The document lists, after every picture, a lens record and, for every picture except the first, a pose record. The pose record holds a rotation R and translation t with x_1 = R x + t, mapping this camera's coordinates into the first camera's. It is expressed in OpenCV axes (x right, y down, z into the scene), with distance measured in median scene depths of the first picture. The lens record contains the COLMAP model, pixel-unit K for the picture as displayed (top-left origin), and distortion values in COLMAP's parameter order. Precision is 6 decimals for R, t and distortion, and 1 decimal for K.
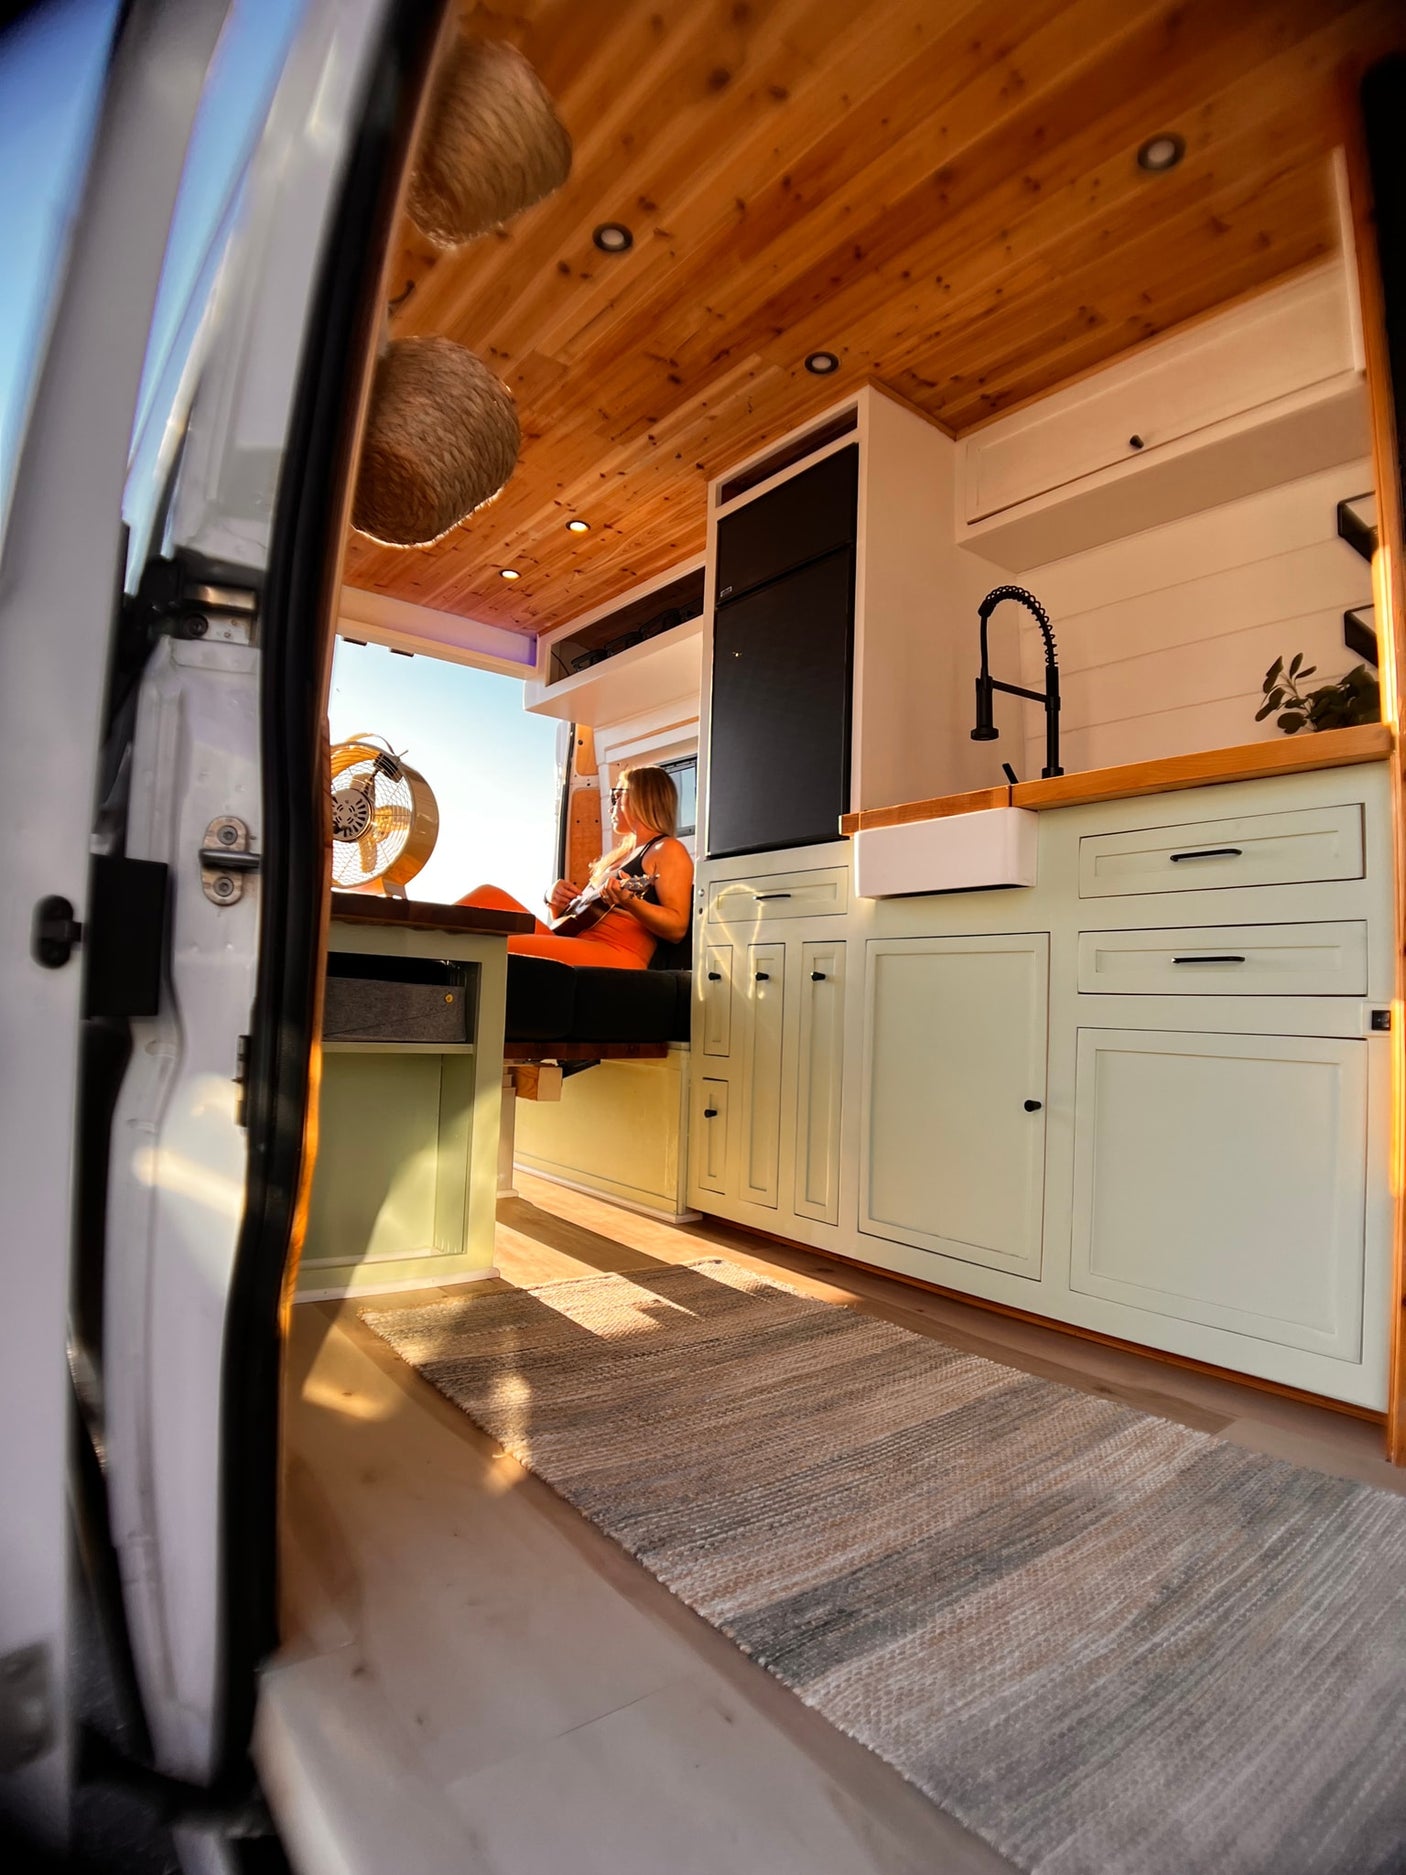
lens RADIAL K [[979.9, 0, 731.6], [0, 979.9, 945.1], [0, 0, 1]] dist [-0.086324, 0.000094]
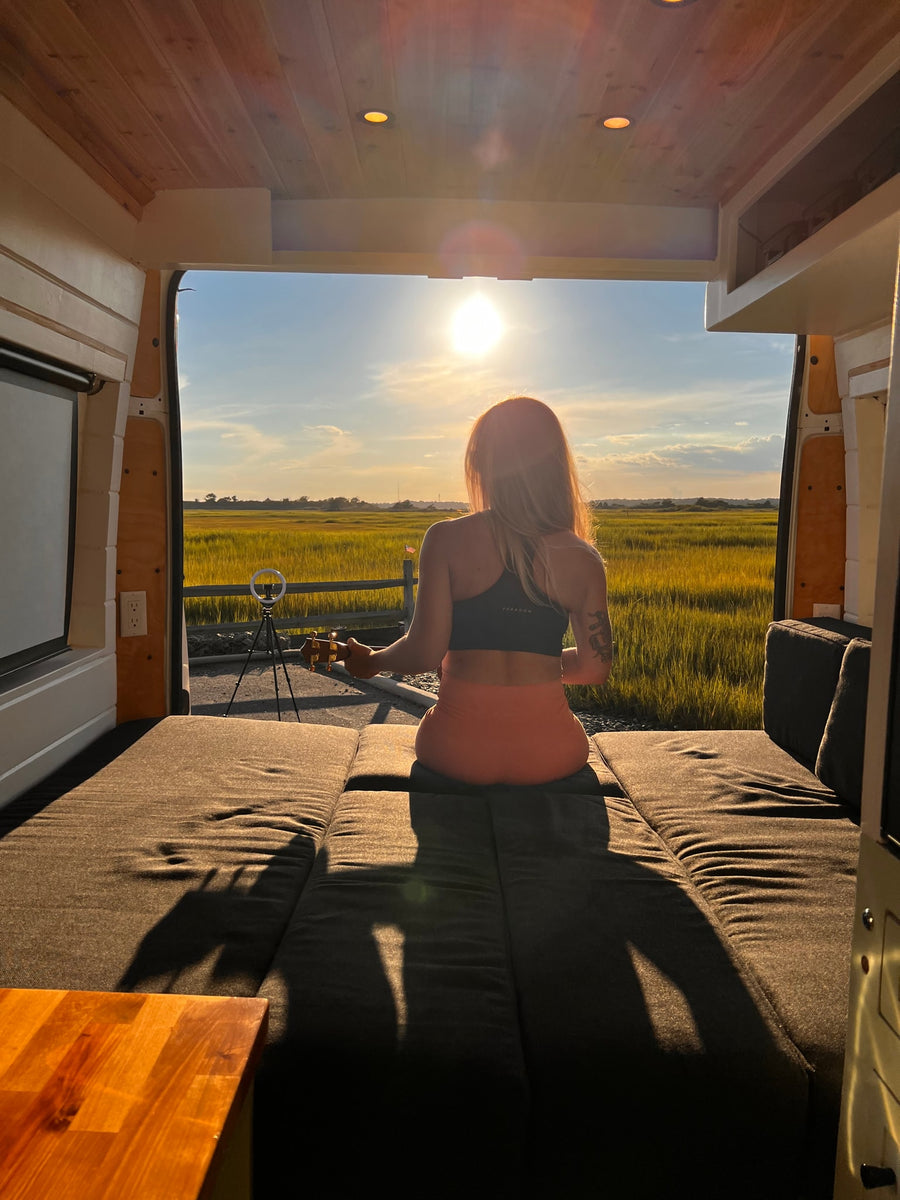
lens RADIAL K [[910.1, 0, 450.0], [0, 910.1, 600.0], [0, 0, 1]] dist [0.090699, -0.152028]
pose [[0.781831, 0.051968, -0.621321, 0.046065], [0.039482, 0.990394, 0.132520, -0.180858], [0.622239, -0.128139, 0.772269, 0.480677]]
